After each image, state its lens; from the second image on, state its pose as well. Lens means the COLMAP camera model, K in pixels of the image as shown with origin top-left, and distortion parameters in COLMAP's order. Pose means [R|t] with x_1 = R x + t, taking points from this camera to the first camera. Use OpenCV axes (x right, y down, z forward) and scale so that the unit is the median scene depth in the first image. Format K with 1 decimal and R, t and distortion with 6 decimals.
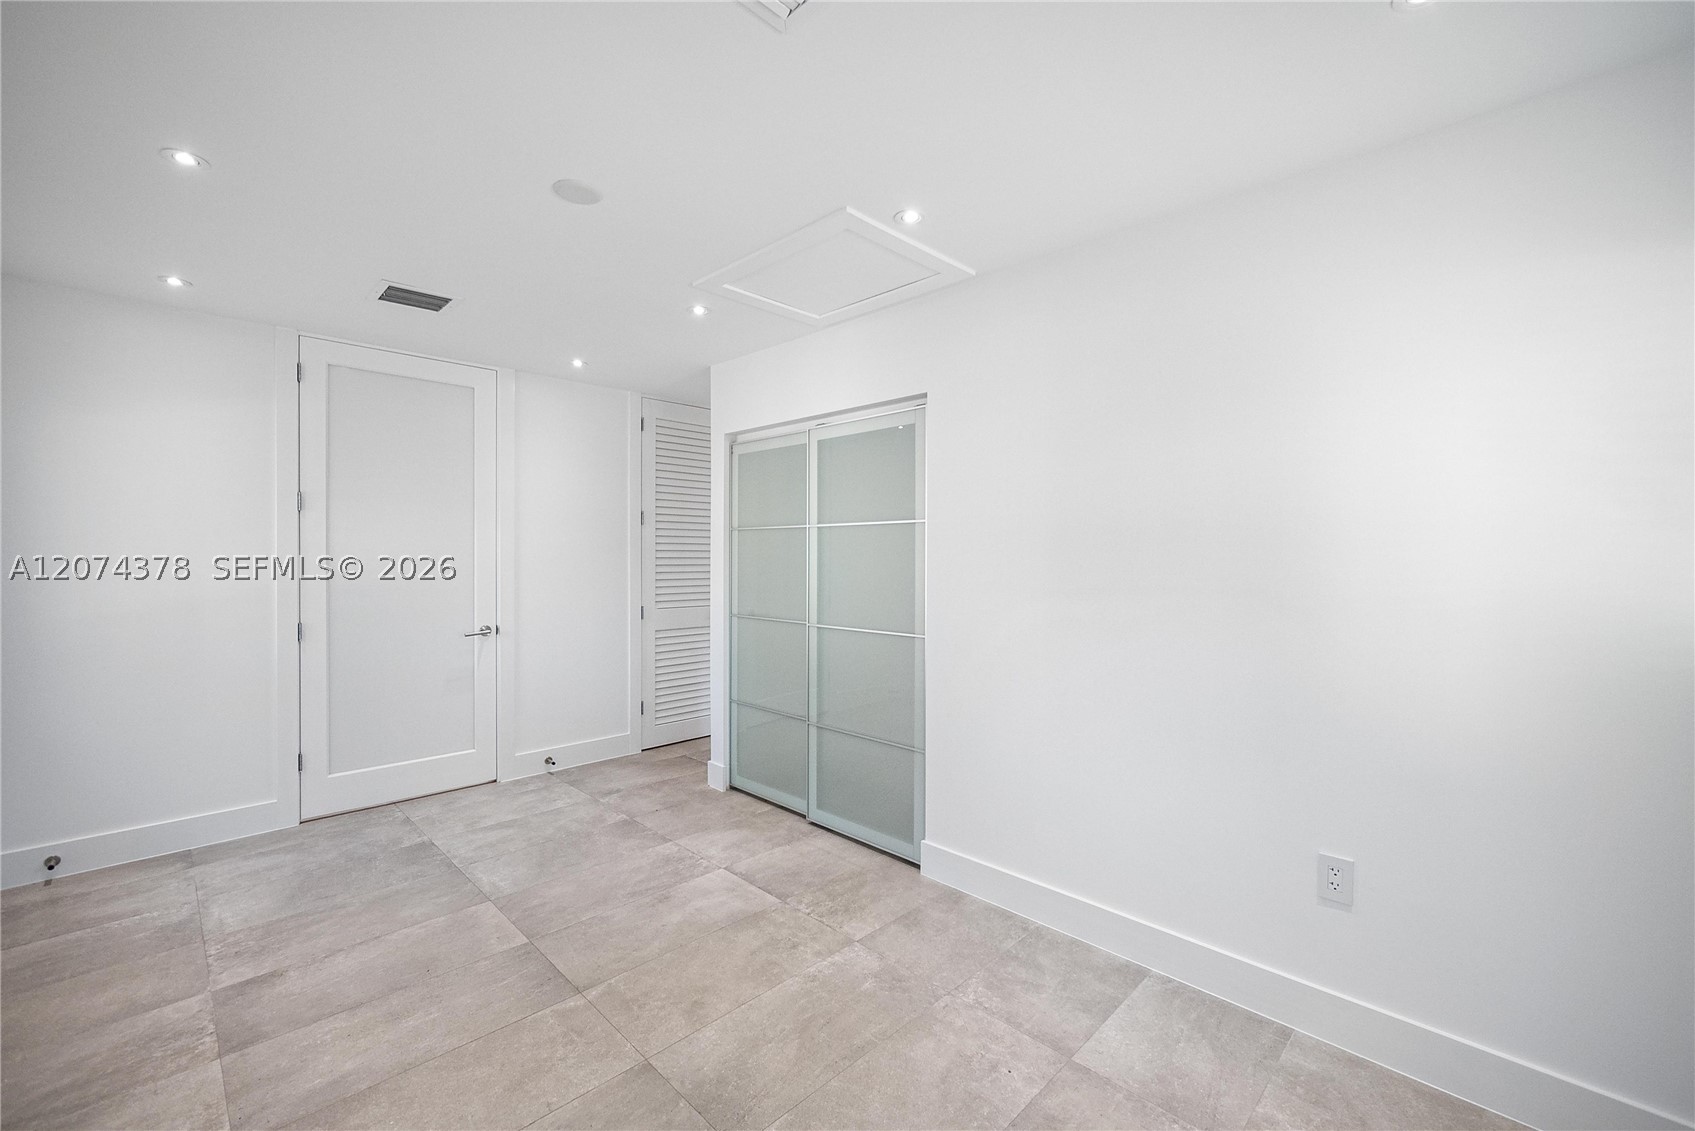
lens RADIAL K [[696.4, 0, 848.5], [0, 696.4, 560.0], [0, 0, 1]] dist [-0.000124, 0.000043]
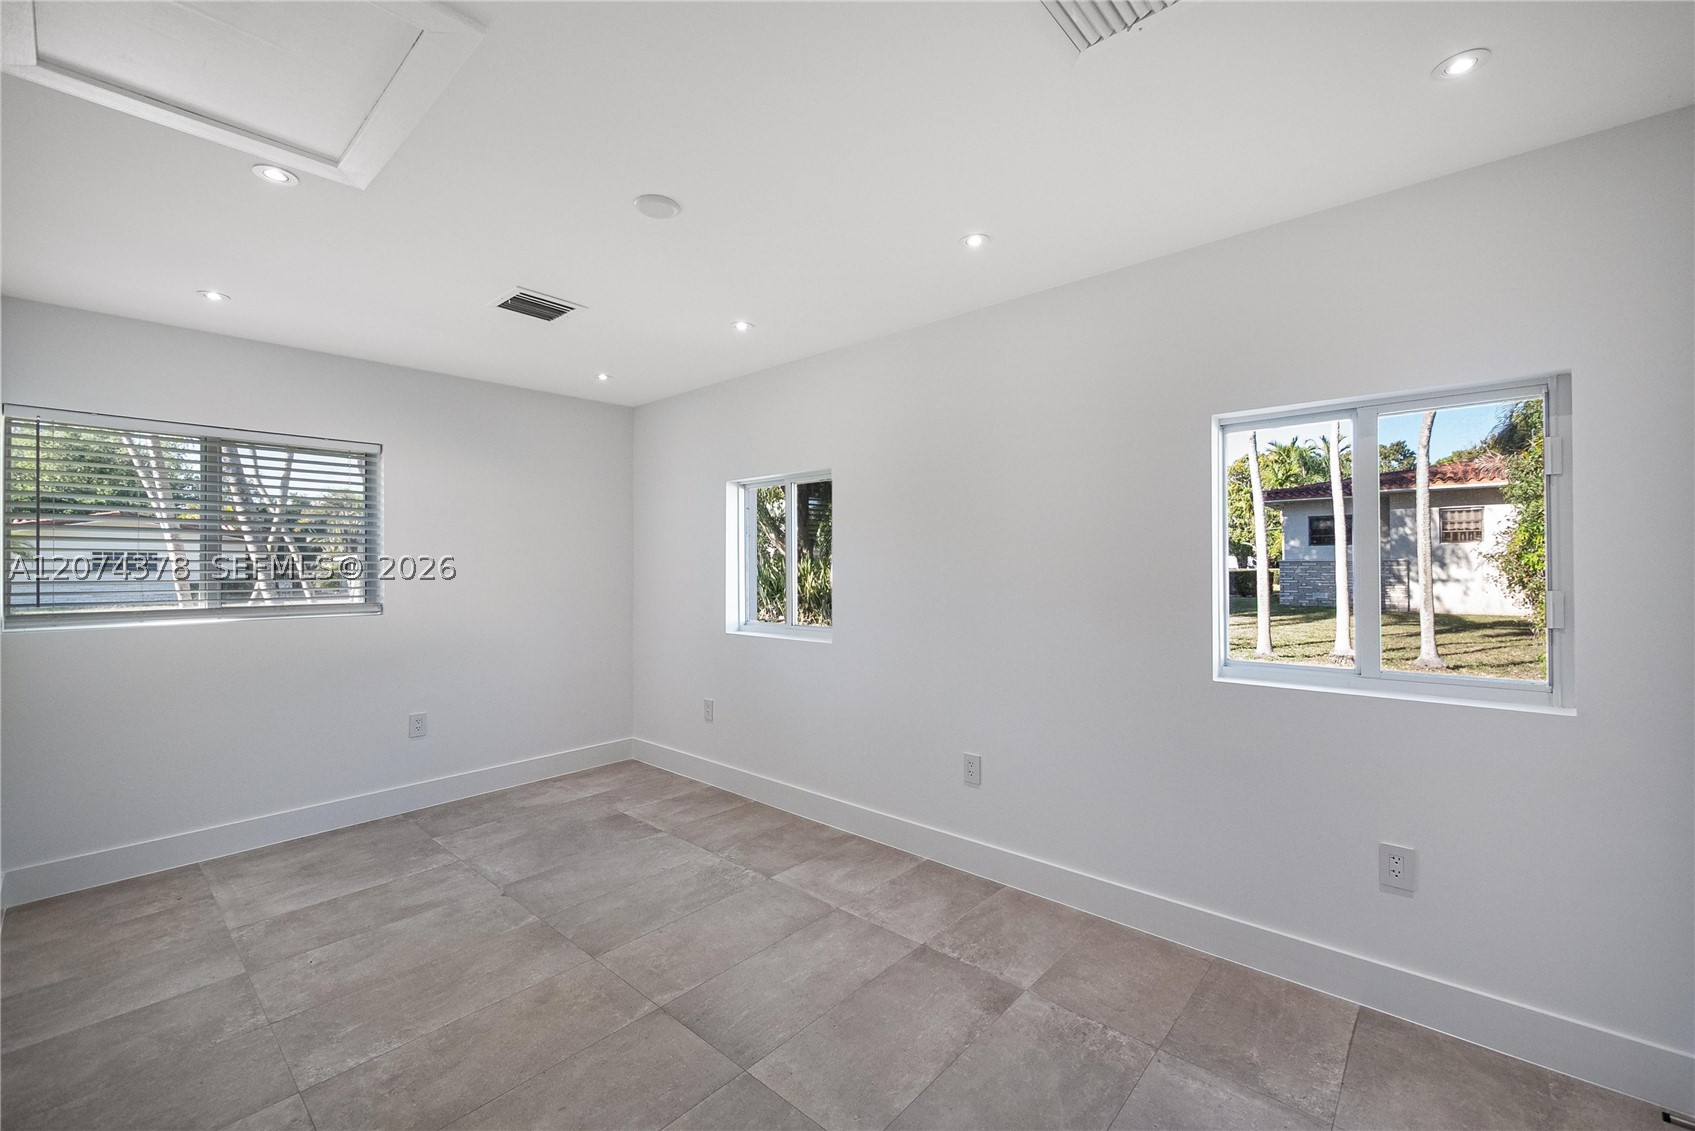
lens RADIAL K [[696.4, 0, 846.4], [0, 696.4, 562.3], [0, 0, 1]] dist [-0.000124, 0.000043]
pose [[-0.998790, 0.002977, -0.049080, -0.606867], [0.002906, 0.999995, 0.001523, -0.010700], [0.049084, 0.001379, -0.998794, 2.013805]]
